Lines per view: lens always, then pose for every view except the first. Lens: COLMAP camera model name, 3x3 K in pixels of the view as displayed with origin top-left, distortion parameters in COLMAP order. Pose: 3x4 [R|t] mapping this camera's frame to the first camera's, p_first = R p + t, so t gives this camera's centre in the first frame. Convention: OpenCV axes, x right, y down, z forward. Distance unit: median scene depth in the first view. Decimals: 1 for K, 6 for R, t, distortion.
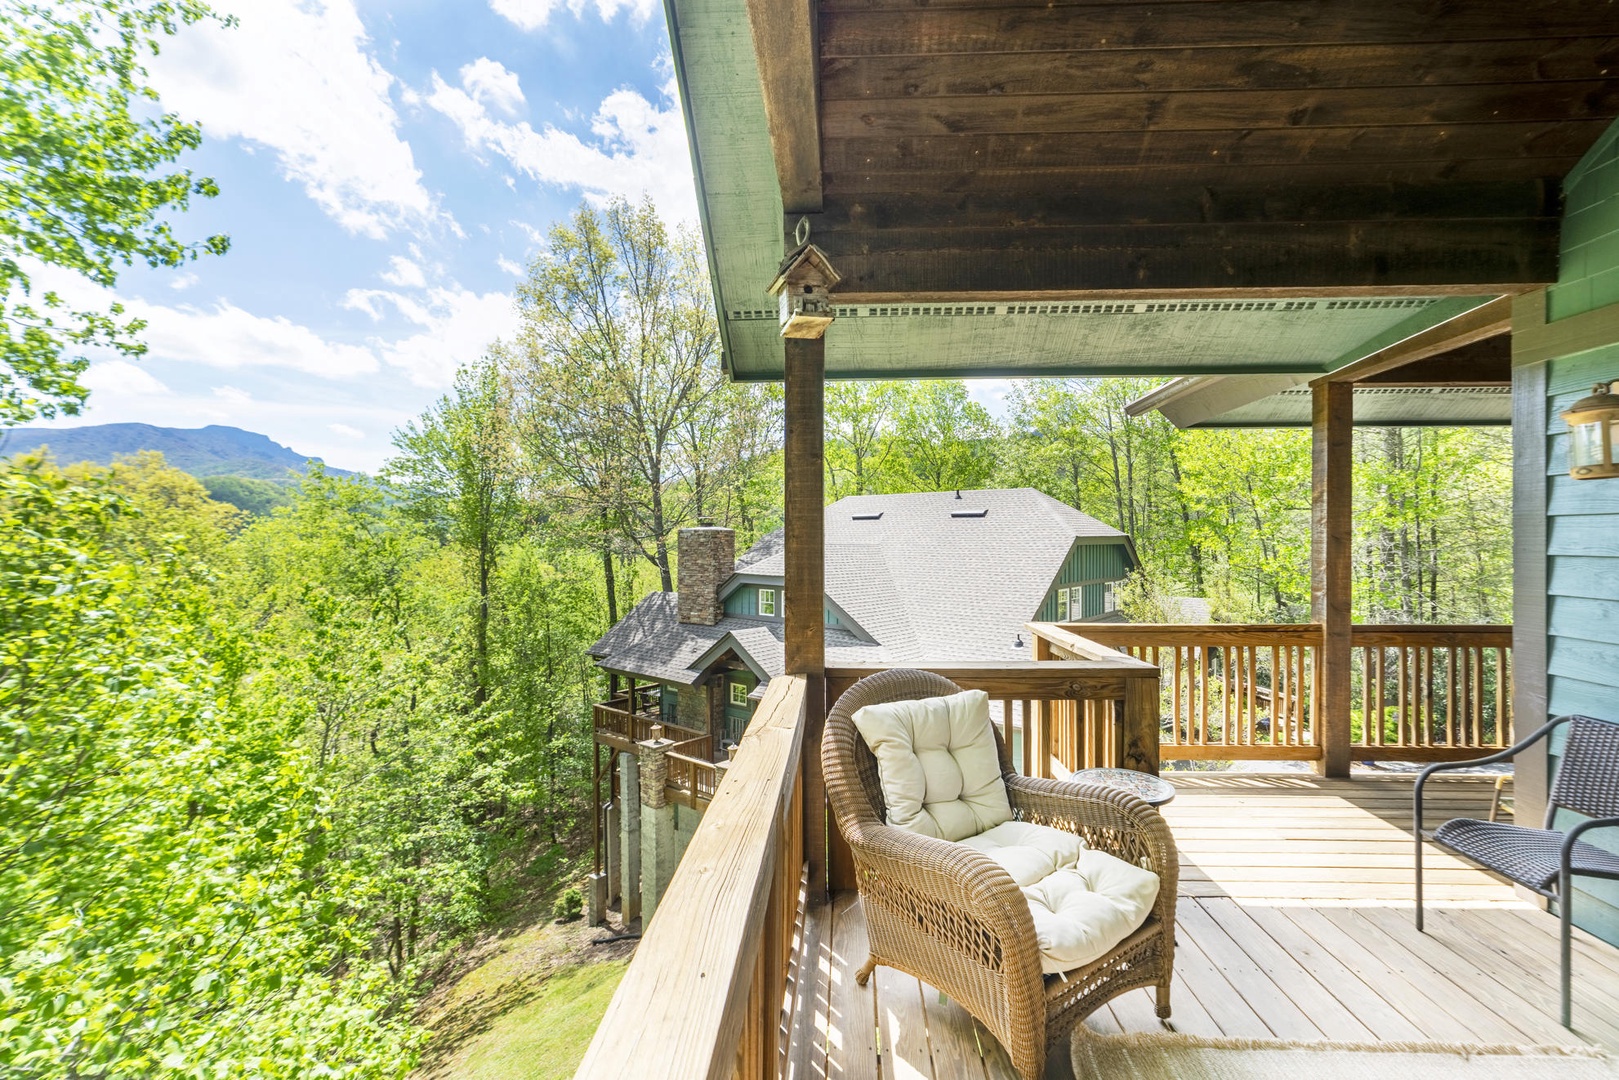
lens RADIAL K [[720.7, 0, 806.8], [0, 720.7, 537.3], [0, 0, 1]] dist [-0.004254, -0.001024]
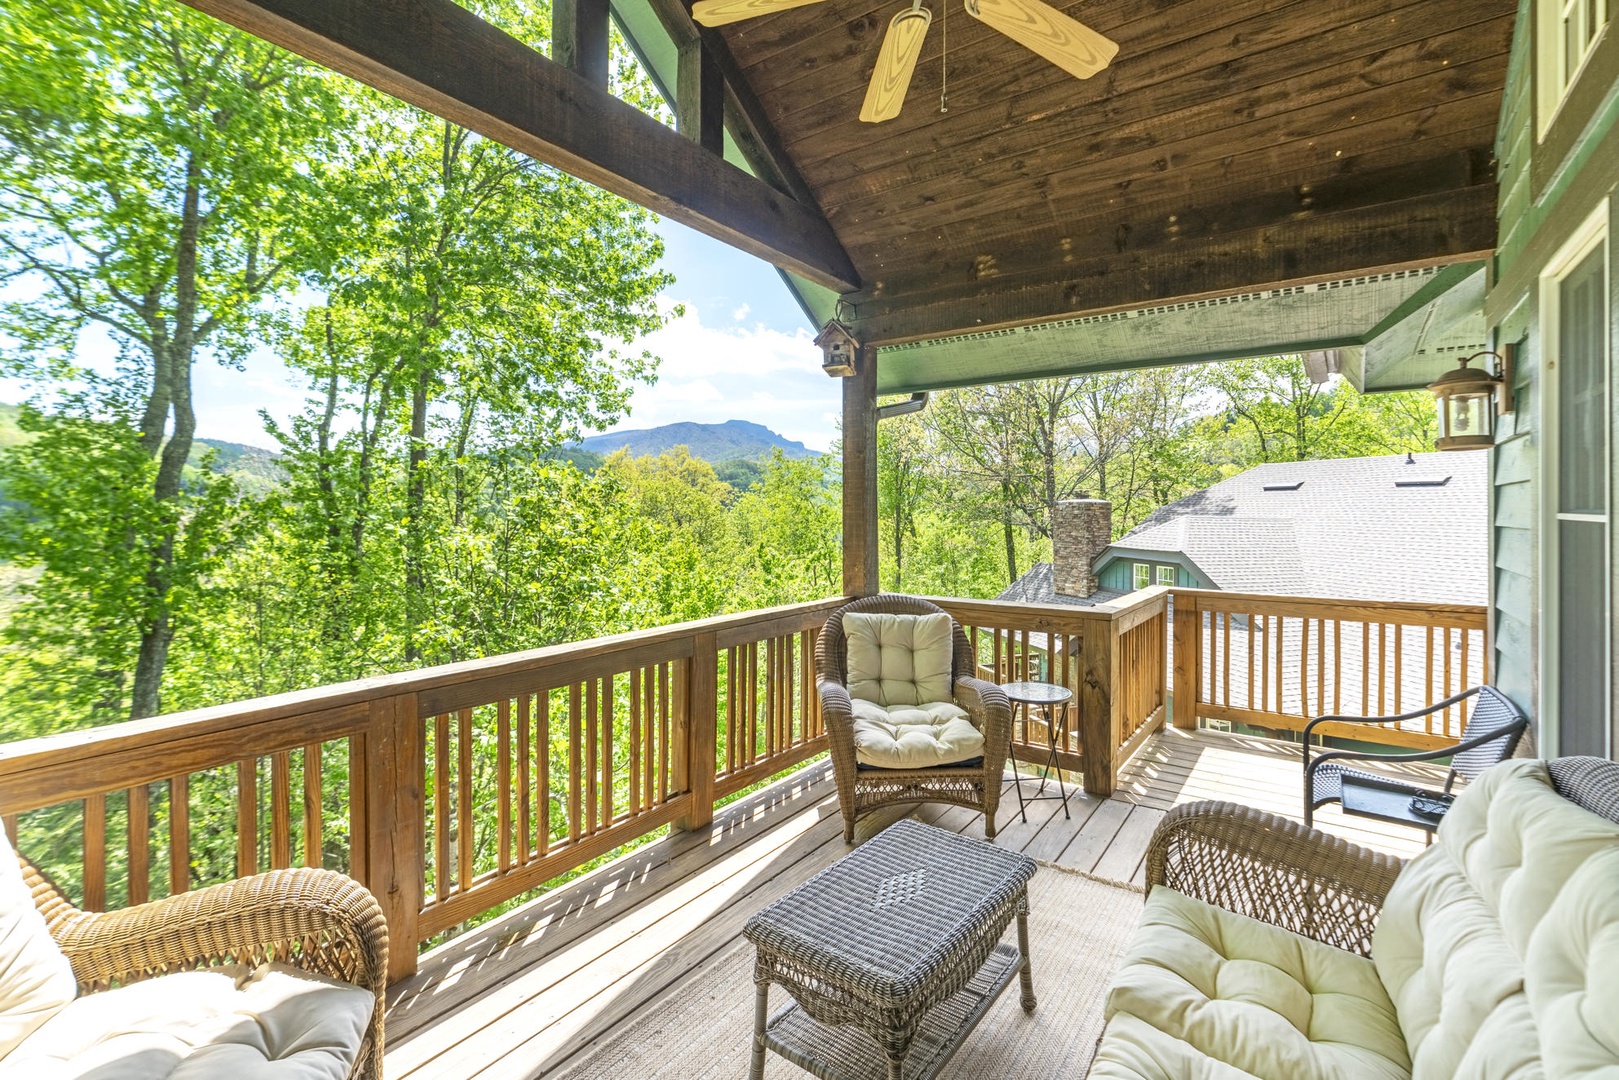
lens RADIAL K [[720.7, 0, 807.3], [0, 720.7, 507.6], [0, 0, 1]] dist [-0.004254, -0.001024]
pose [[0.832585, 0.003954, -0.553883, 0.108515], [-0.005667, 0.999983, -0.001381, 0.000880], [0.553868, 0.004288, 0.832593, -0.045074]]
